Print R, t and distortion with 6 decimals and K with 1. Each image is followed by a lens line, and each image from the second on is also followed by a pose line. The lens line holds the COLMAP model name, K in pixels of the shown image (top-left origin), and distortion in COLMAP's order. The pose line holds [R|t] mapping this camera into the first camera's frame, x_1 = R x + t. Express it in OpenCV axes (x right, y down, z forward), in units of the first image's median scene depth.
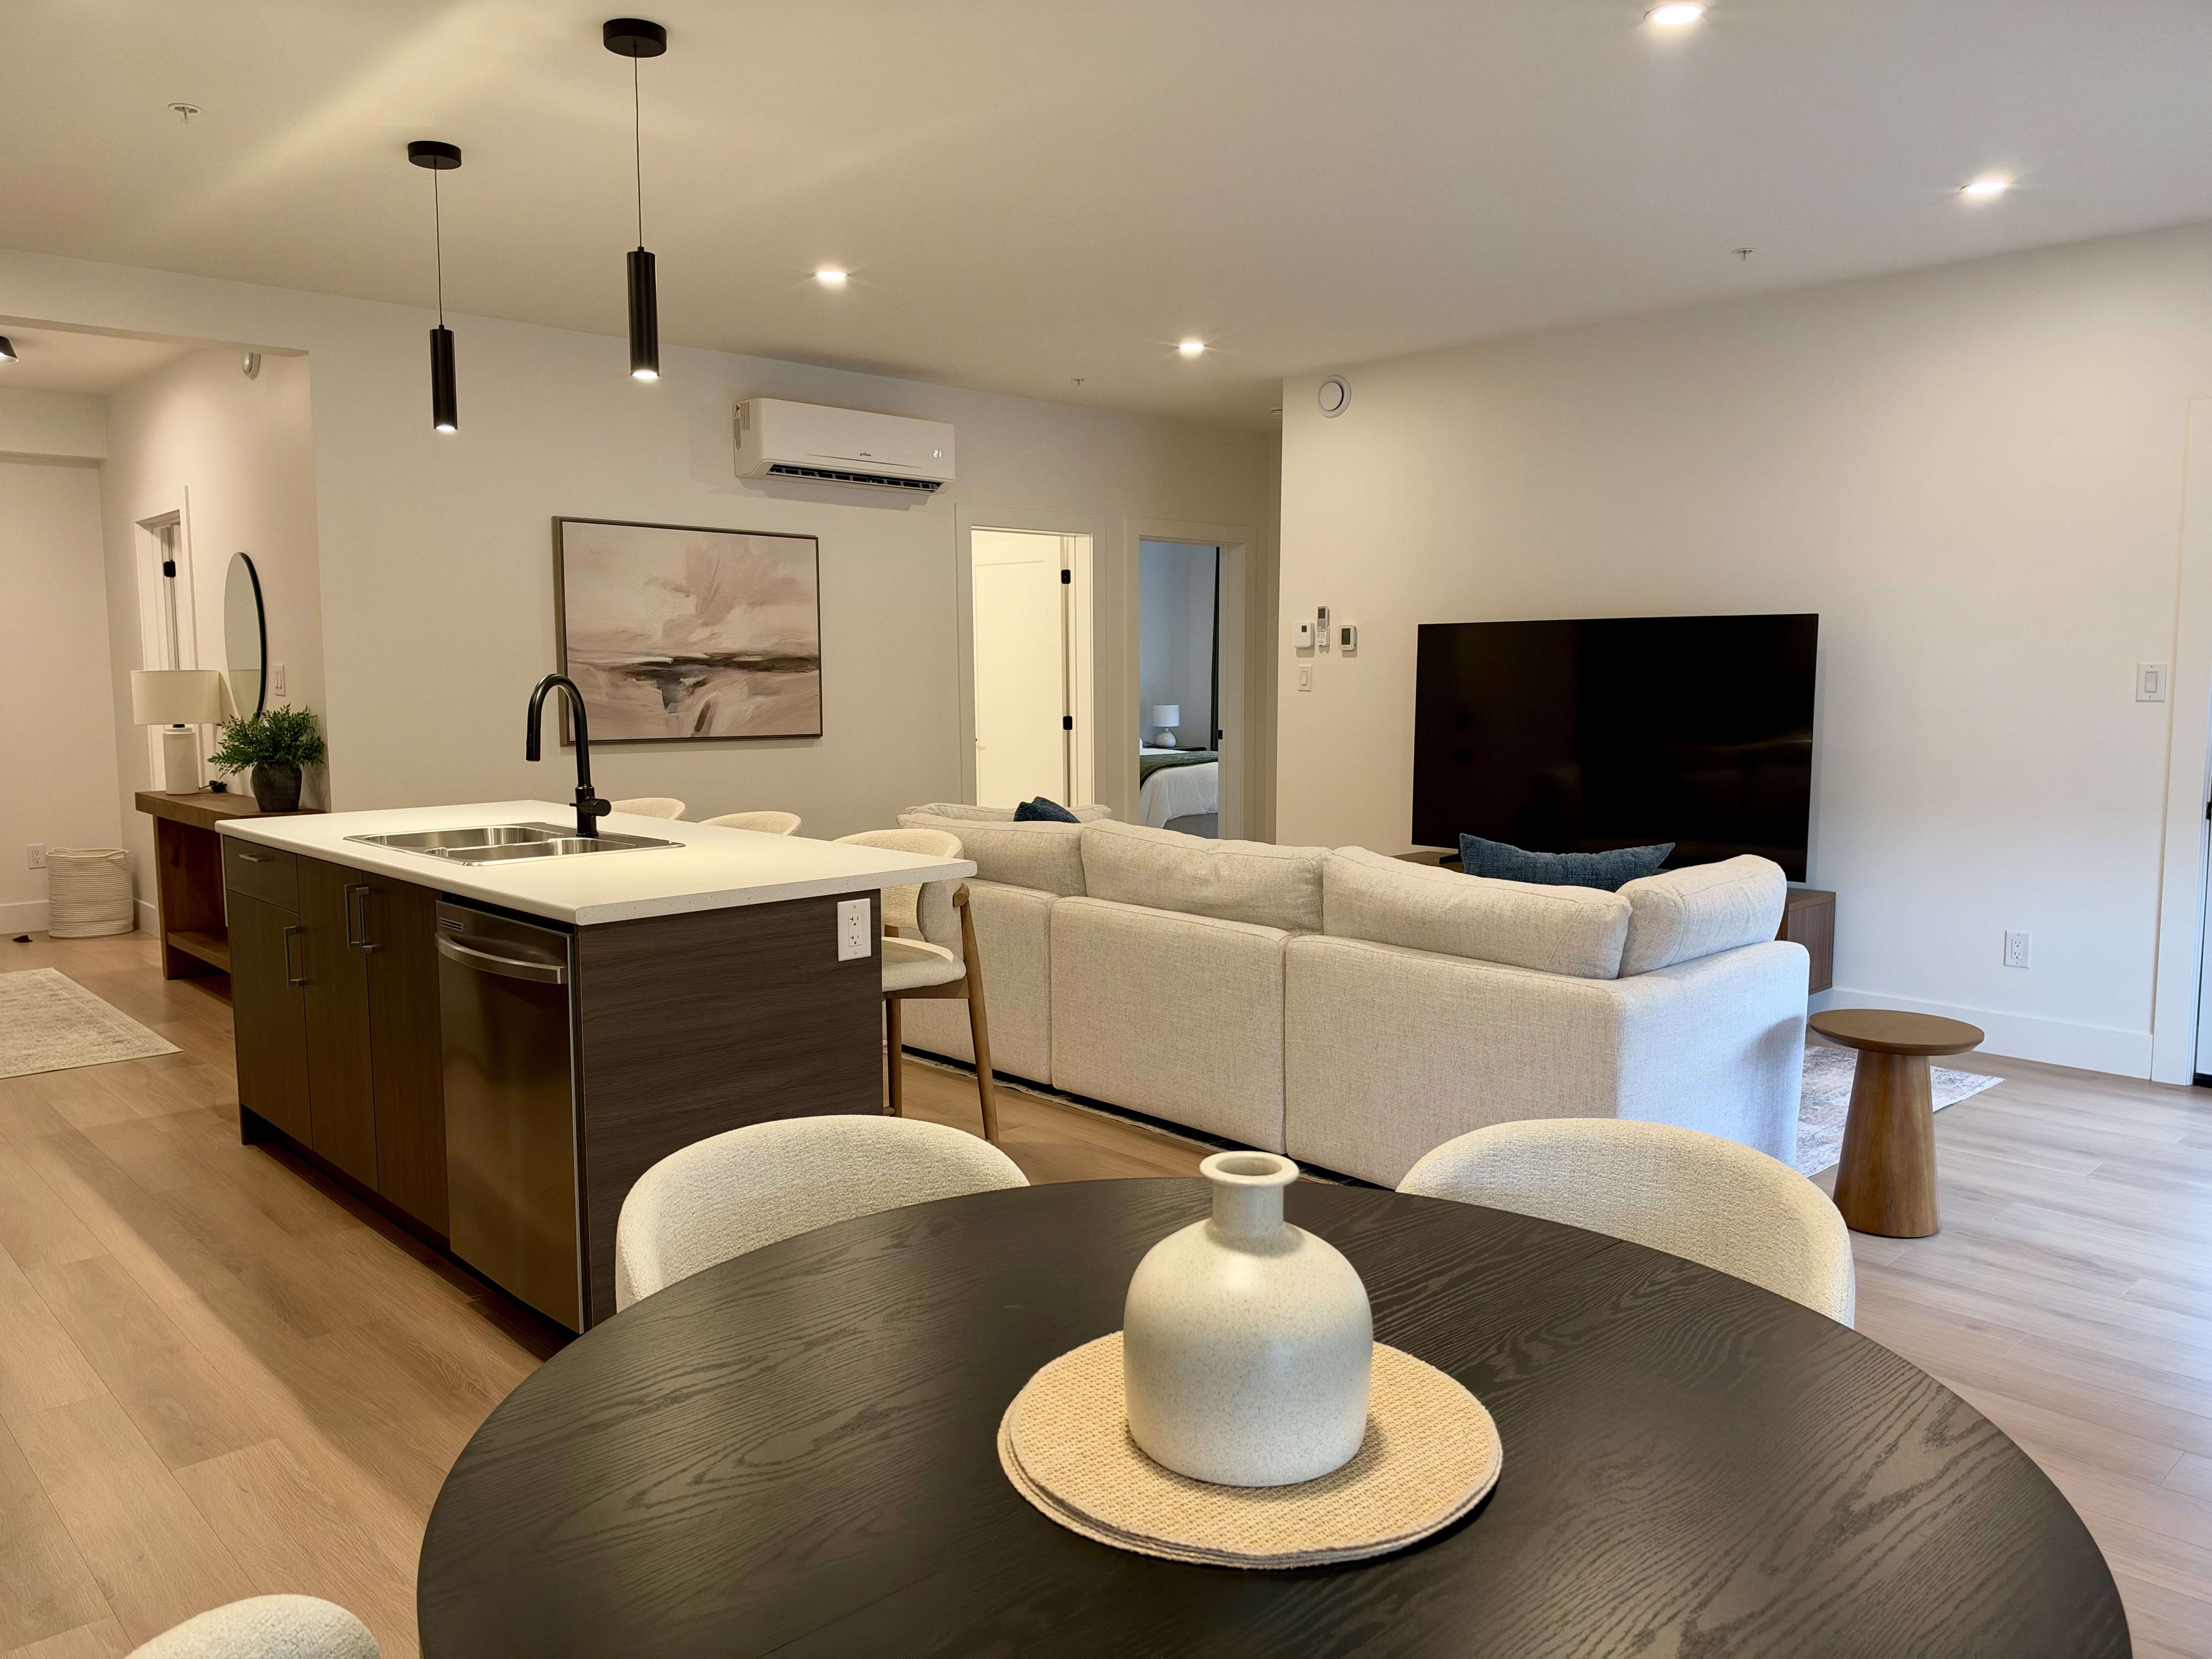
lens RADIAL K [[1590.8, 0, 1118.1], [0, 1590.8, 839.0], [0, 0, 1]] dist [0.035352, -0.066686]
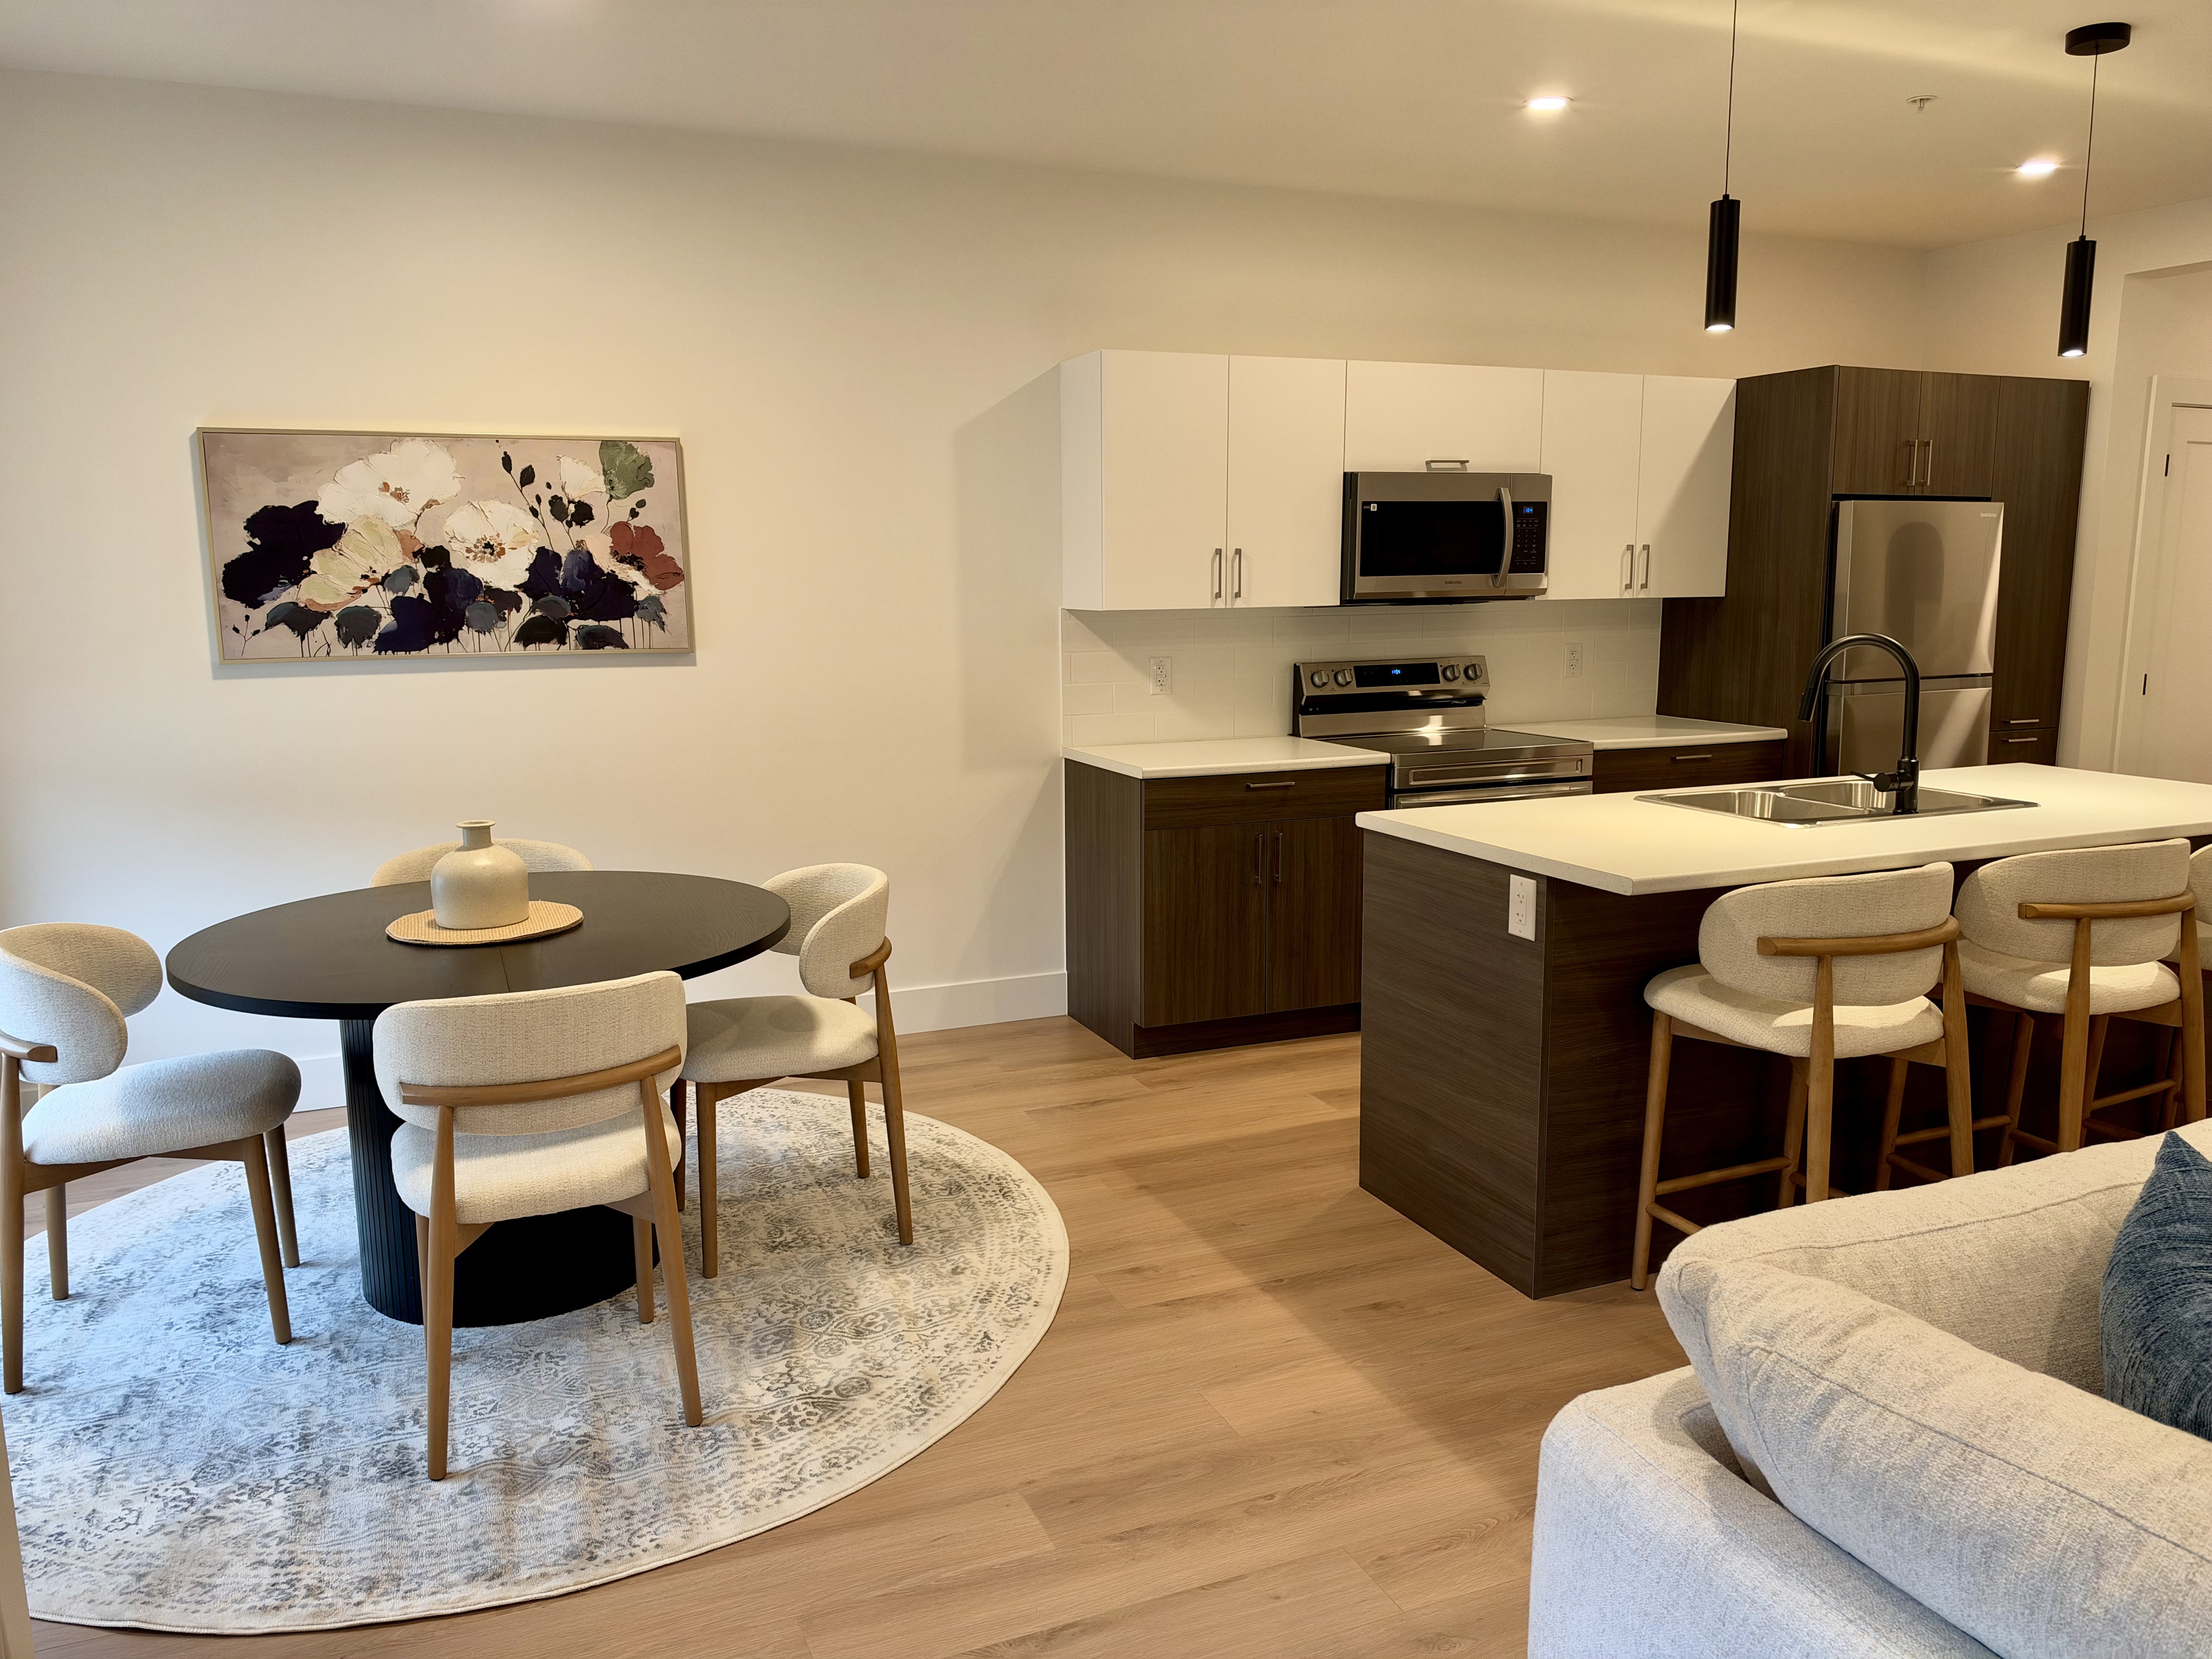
lens RADIAL K [[1590.8, 0, 1118.8], [0, 1590.8, 842.8], [0, 0, 1]] dist [0.035352, -0.066686]
pose [[-0.353354, 0.161579, -0.921430, 0.390998], [-0.094446, 0.973776, 0.206977, -0.077000], [0.930710, 0.160161, -0.328827, 0.521238]]
